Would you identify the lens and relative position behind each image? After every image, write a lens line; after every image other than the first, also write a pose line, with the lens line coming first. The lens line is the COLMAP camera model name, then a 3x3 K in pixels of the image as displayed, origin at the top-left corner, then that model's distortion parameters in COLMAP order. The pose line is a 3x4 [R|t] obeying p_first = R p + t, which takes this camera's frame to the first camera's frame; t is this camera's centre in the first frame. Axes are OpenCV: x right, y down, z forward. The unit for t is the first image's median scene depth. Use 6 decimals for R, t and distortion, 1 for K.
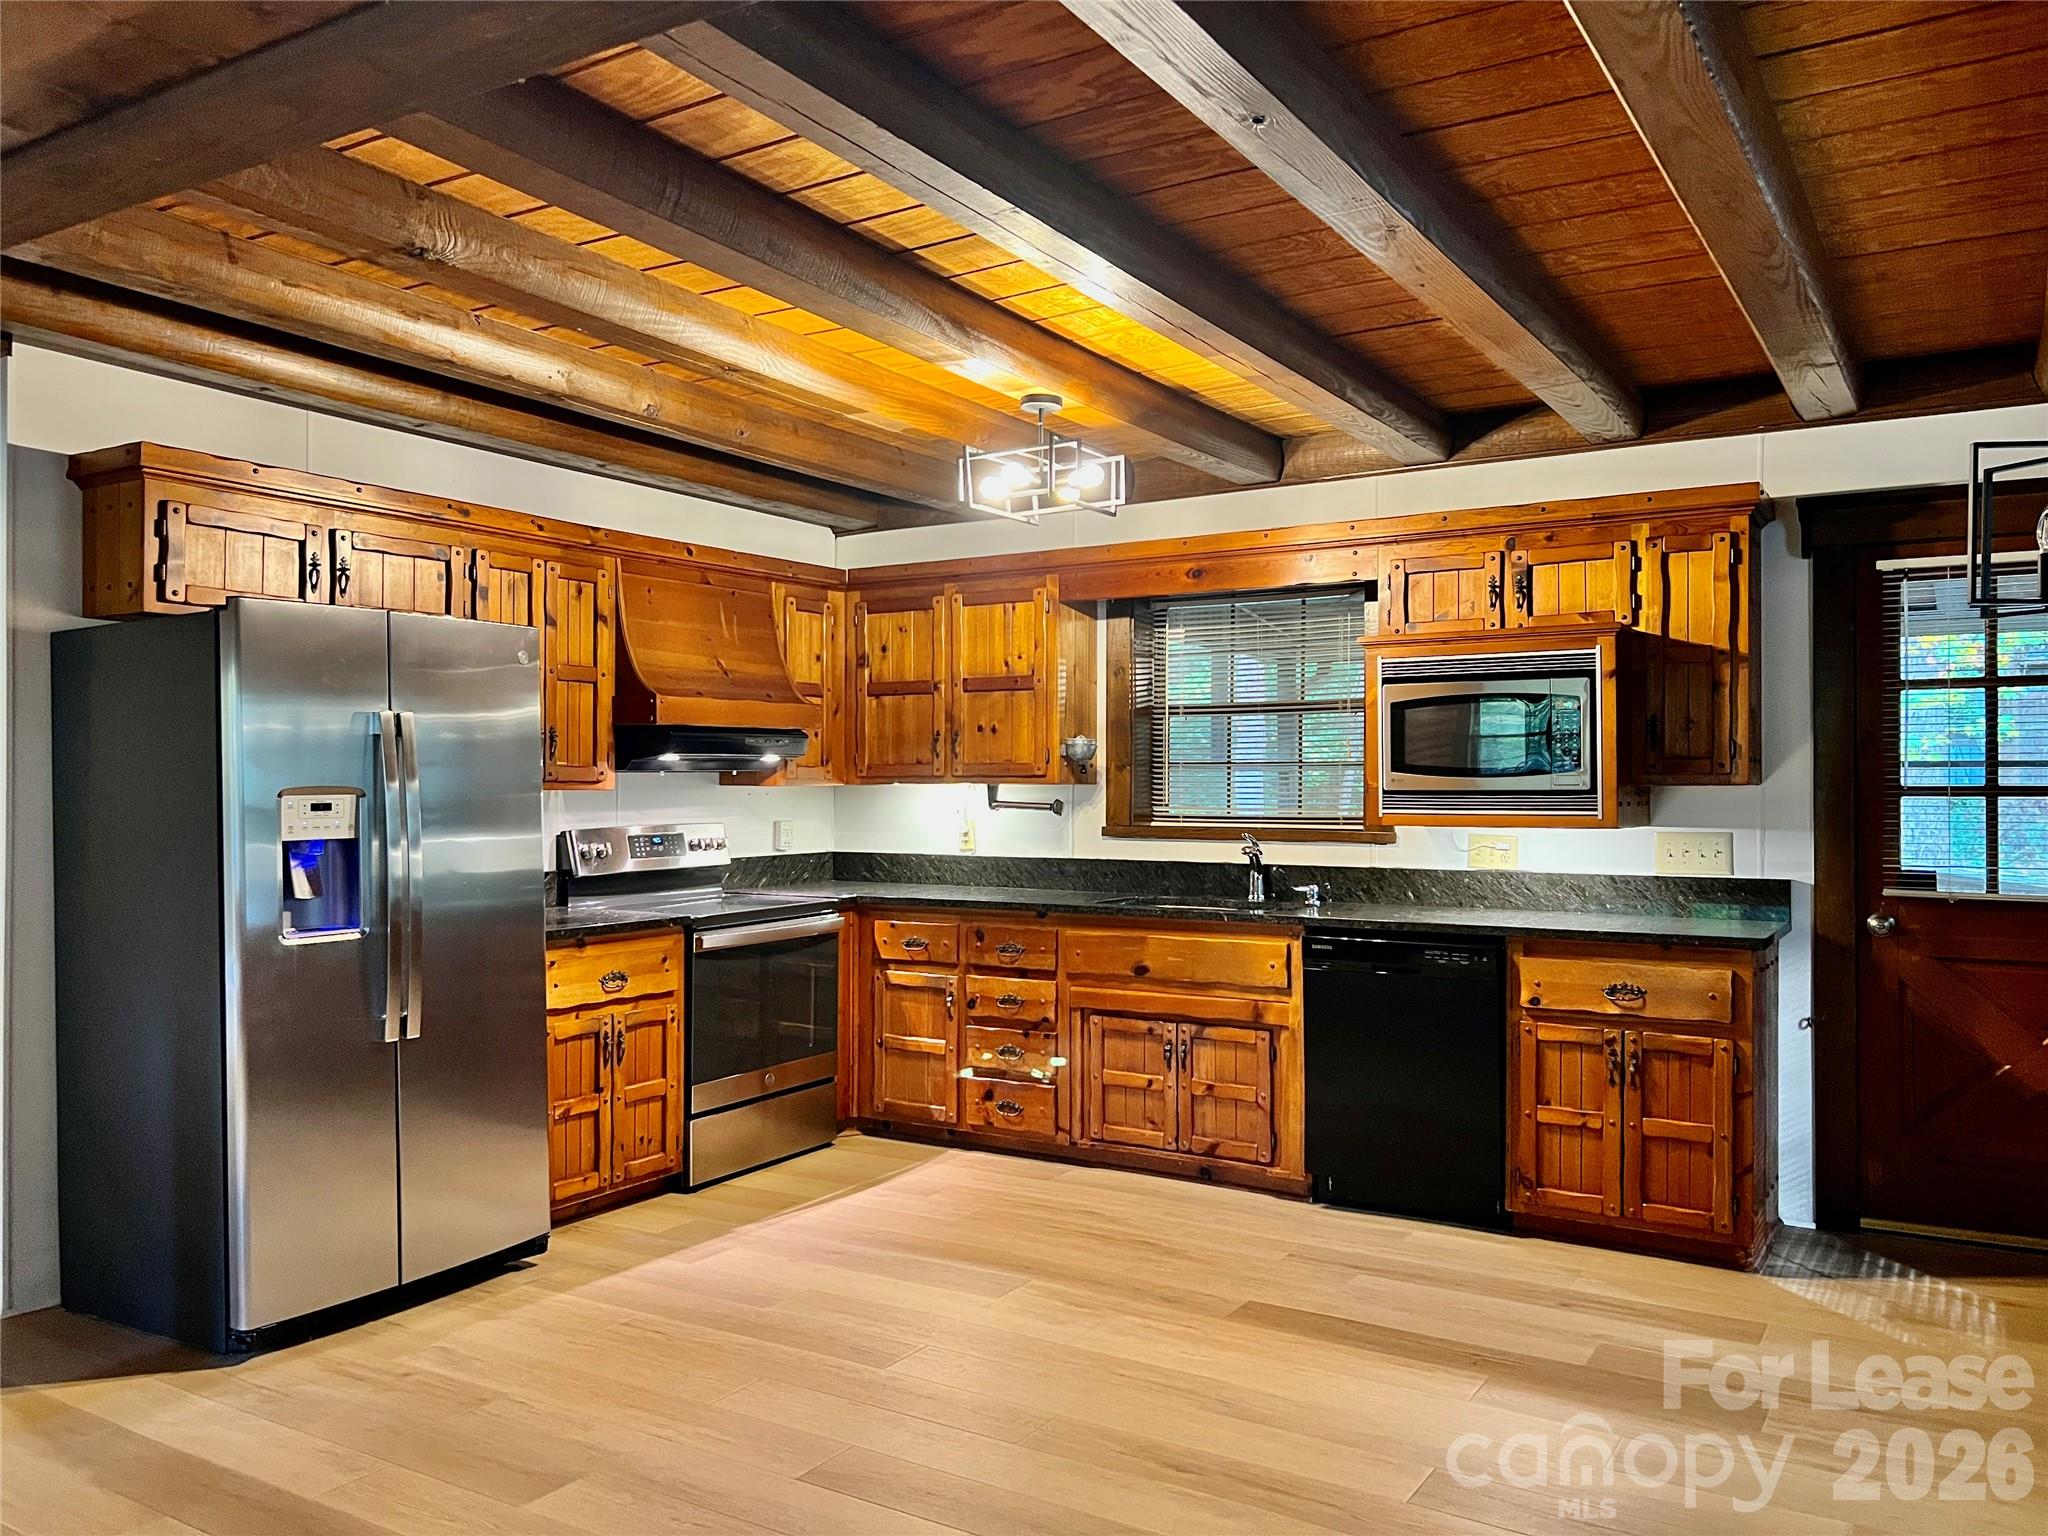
lens RADIAL K [[1532.6, 0, 1030.4], [0, 1532.6, 778.9], [0, 0, 1]] dist [0.069284, -0.069505]
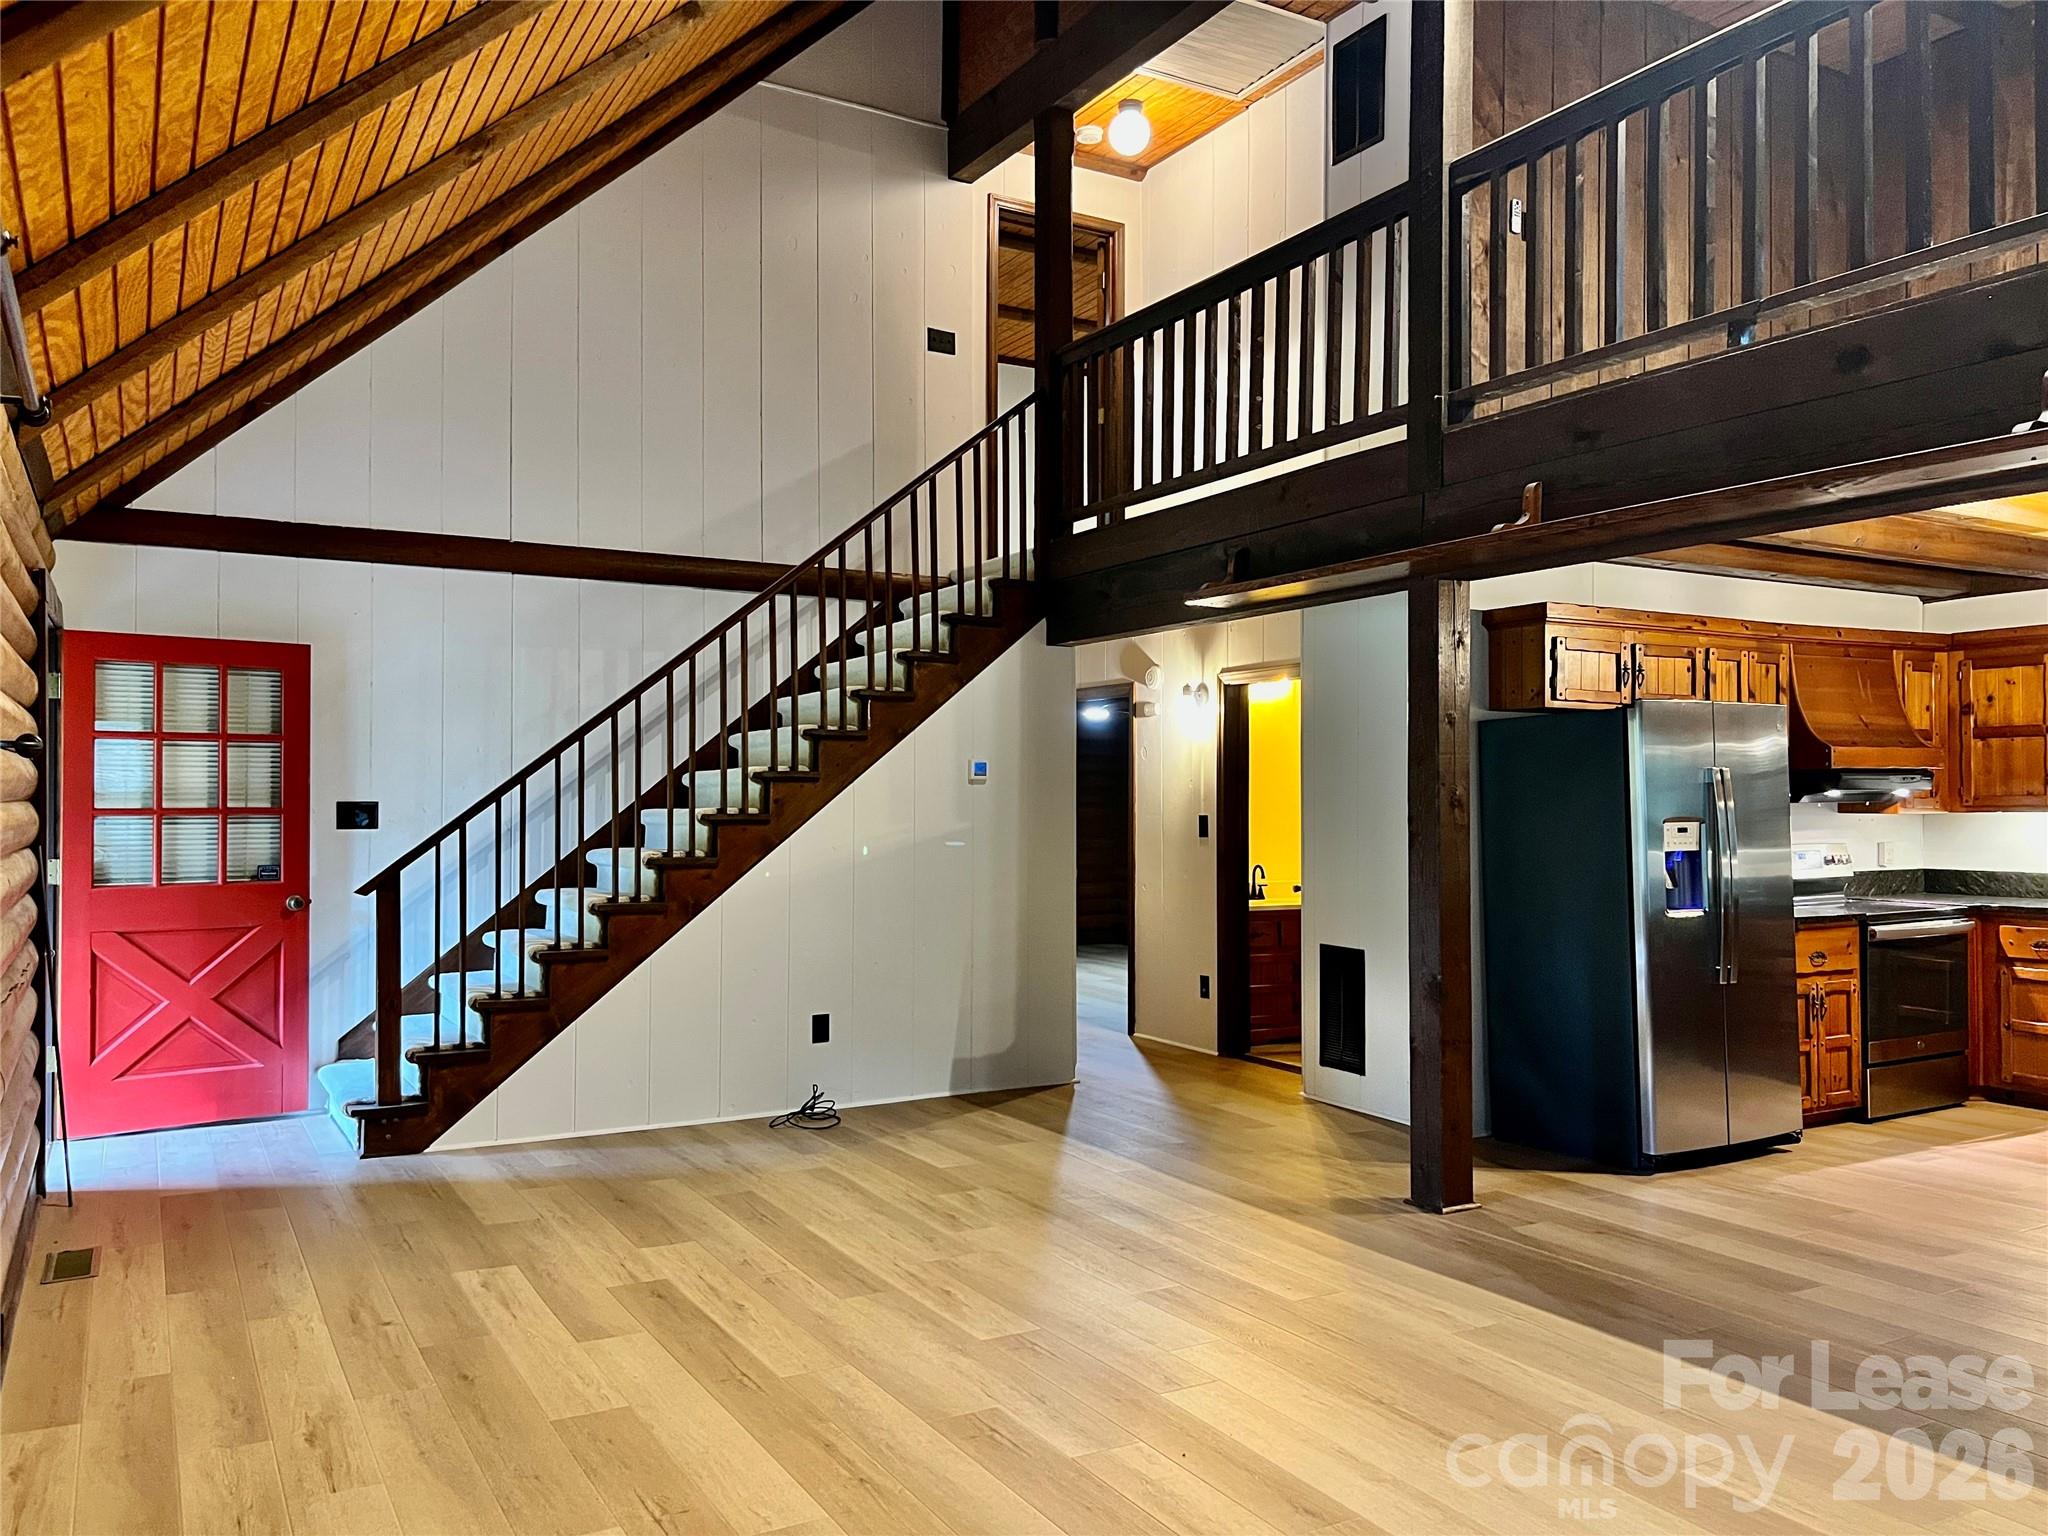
lens RADIAL K [[1532.6, 0, 1030.4], [0, 1532.6, 778.9], [0, 0, 1]] dist [0.069284, -0.069505]
pose [[0.881257, -0.005493, -0.472605, -0.215295], [0.000925, 0.999951, -0.009898, -0.013436], [0.472636, 0.008286, 0.881219, -0.499811]]
